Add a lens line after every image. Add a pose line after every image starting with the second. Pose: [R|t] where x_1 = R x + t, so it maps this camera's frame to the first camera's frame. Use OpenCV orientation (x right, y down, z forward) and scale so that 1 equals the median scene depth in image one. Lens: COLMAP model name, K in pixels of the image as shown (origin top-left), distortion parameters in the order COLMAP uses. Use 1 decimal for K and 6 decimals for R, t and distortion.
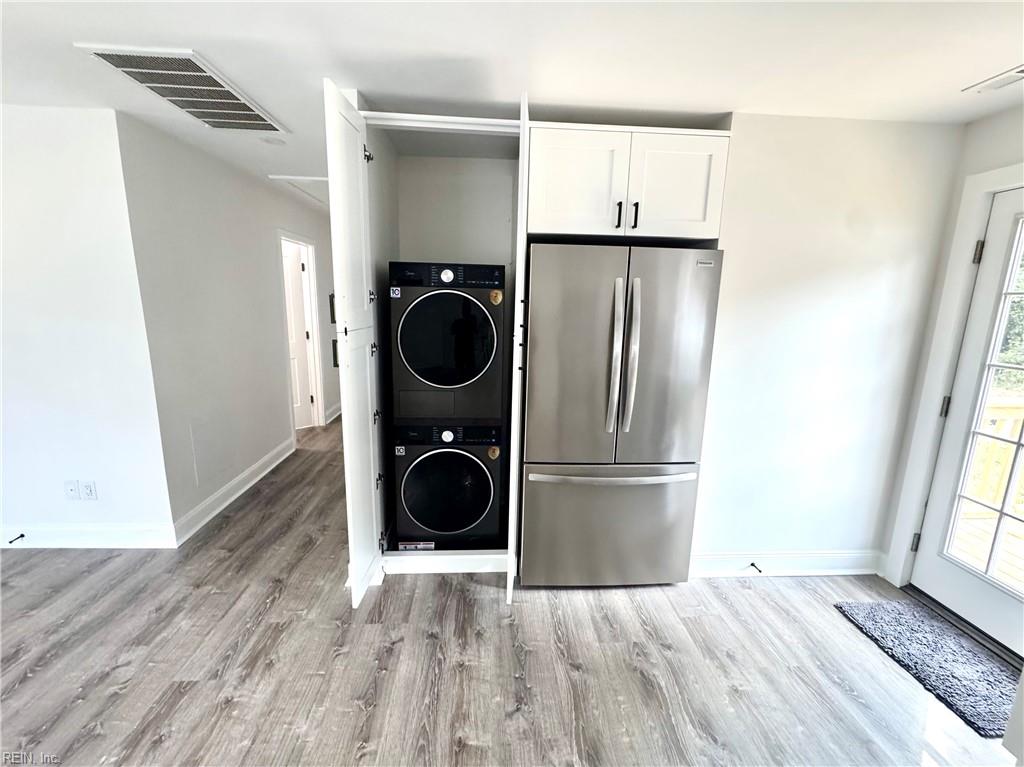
lens RADIAL K [[419.8, 0, 512.0], [0, 419.8, 383.5], [0, 0, 1]] dist [-0.000602, -0.000299]
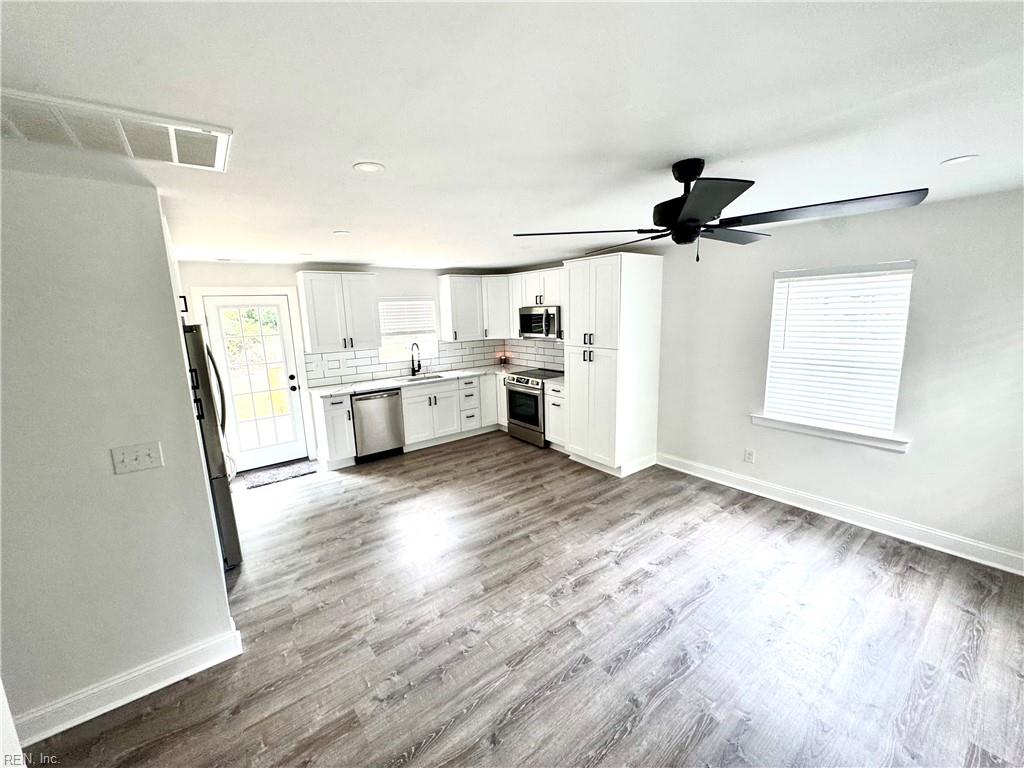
lens RADIAL K [[419.8, 0, 512.0], [0, 419.8, 384.0], [0, 0, 1]] dist [-0.000602, -0.000299]
pose [[-0.552437, -0.151668, 0.819640, -1.967591], [0.176262, 0.939816, 0.292706, -0.415161], [-0.814705, 0.306173, -0.492456, 1.014651]]
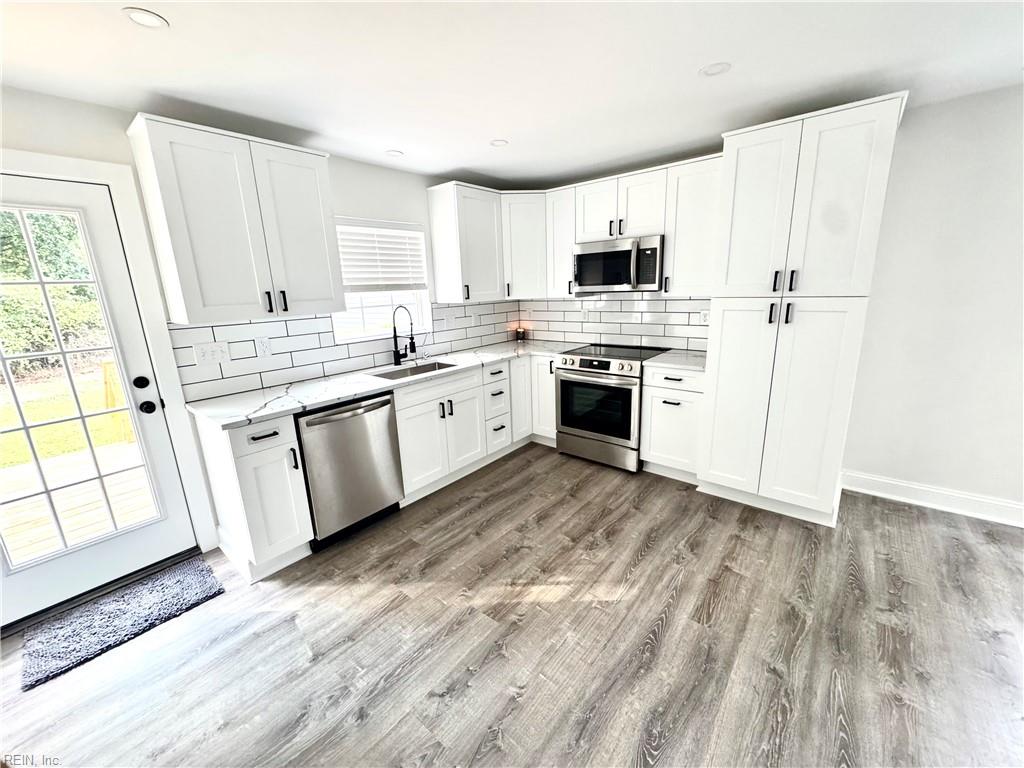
lens RADIAL K [[412.6, 0, 512.0], [0, 412.6, 384.0], [0, 0, 1]] dist [-0.001154, -0.000015]
pose [[-0.730394, -0.153104, 0.665646, -0.379605], [0.149766, 0.914938, 0.374778, -0.169955], [-0.666405, 0.373427, -0.645335, 0.867860]]
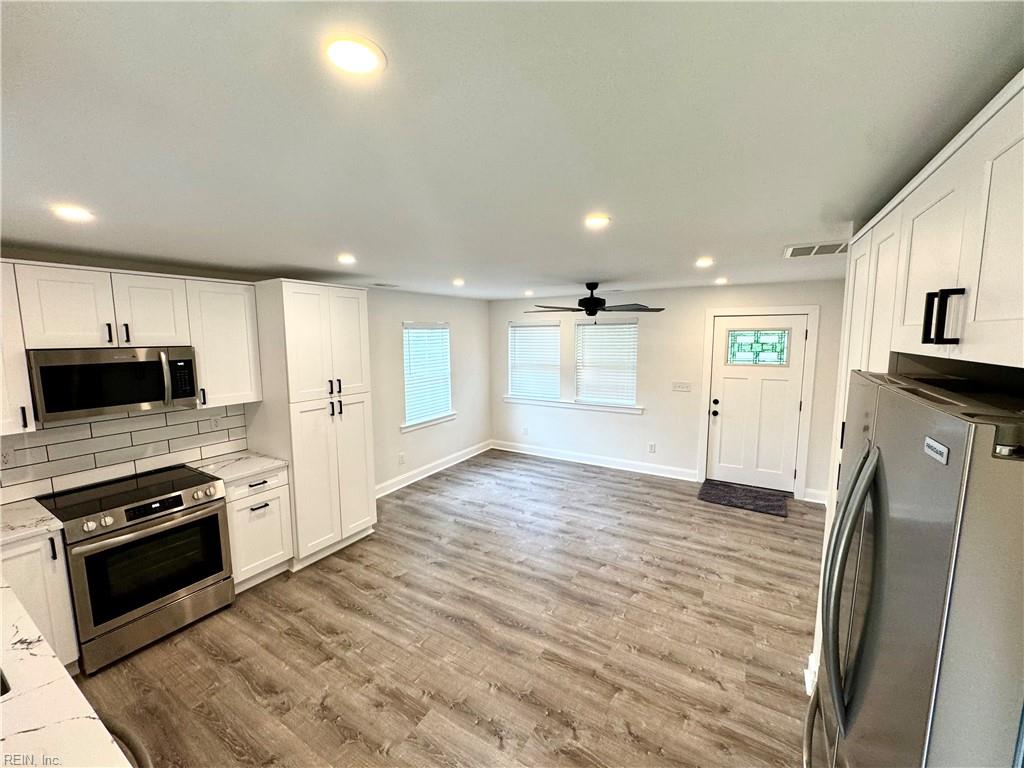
lens RADIAL K [[406.1, 0, 516.6], [0, 406.1, 388.6], [0, 0, 1]] dist [-0.000594, -0.000183]
pose [[-0.558885, 0.088321, -0.824528, 1.032621], [-0.164717, 0.962675, 0.214769, -0.392321], [0.812721, 0.255845, -0.523477, 1.011624]]
